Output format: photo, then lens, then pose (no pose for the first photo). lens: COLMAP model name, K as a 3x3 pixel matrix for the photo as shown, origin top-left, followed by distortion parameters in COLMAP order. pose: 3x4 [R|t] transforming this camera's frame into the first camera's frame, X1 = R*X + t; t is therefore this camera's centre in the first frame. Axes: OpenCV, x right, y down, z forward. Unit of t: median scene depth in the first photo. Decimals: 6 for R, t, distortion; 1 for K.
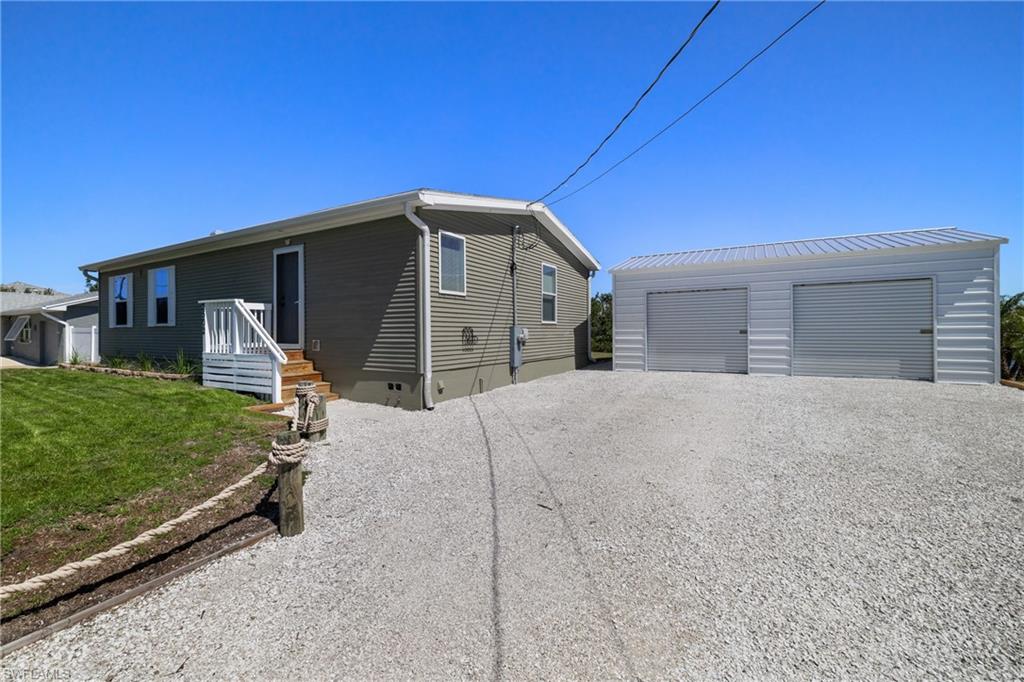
lens RADIAL K [[431.3, 0, 505.2], [0, 431.3, 334.1], [0, 0, 1]] dist [-0.002110, 0.000844]
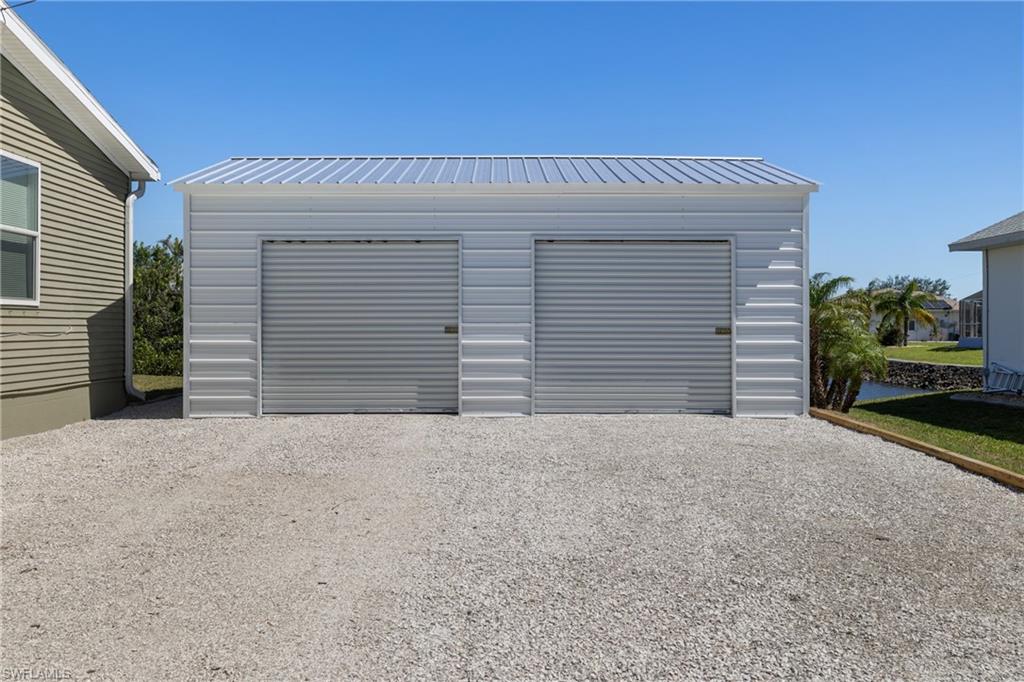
lens RADIAL K [[992.1, 0, 503.6], [0, 992.1, 324.1], [0, 0, 1]] dist [-0.001523, 0.000000]
pose [[0.859116, 0.009432, 0.511694, 0.025370], [-0.004976, 0.999937, -0.010078, -0.000164], [-0.511756, 0.006112, 0.859109, -0.012746]]
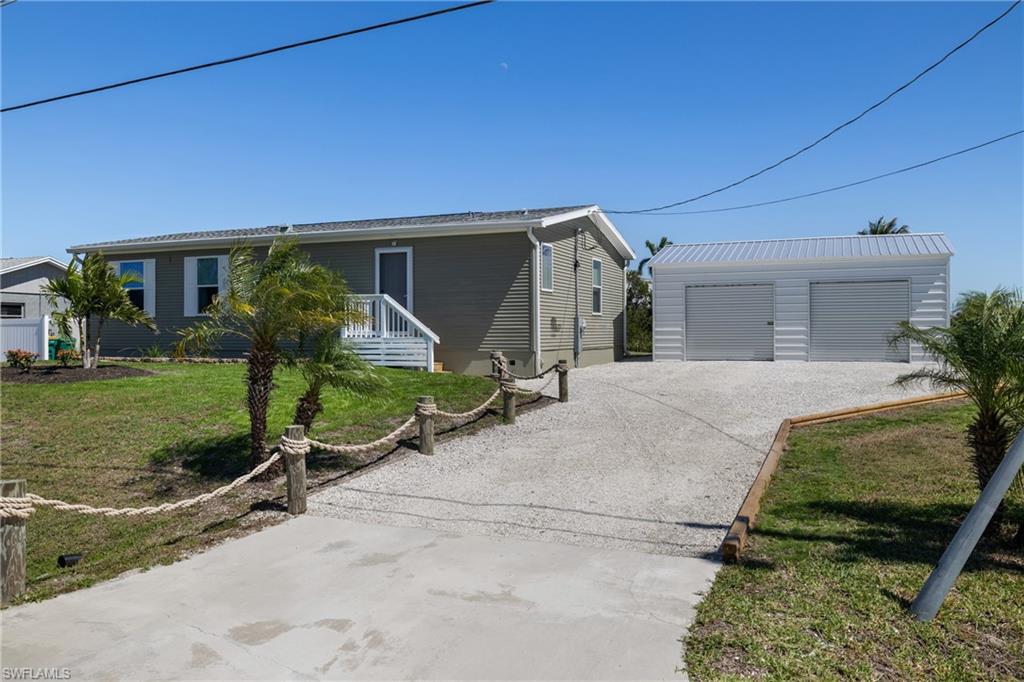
lens RADIAL K [[748.0, 0, 509.0], [0, 748.0, 337.7], [0, 0, 1]] dist [-0.024897, 0.002711]
pose [[0.992250, 0.001454, 0.124246, -0.426580], [-0.002002, 0.999989, 0.004280, 0.029947], [-0.124238, -0.004496, 0.992242, -0.991182]]
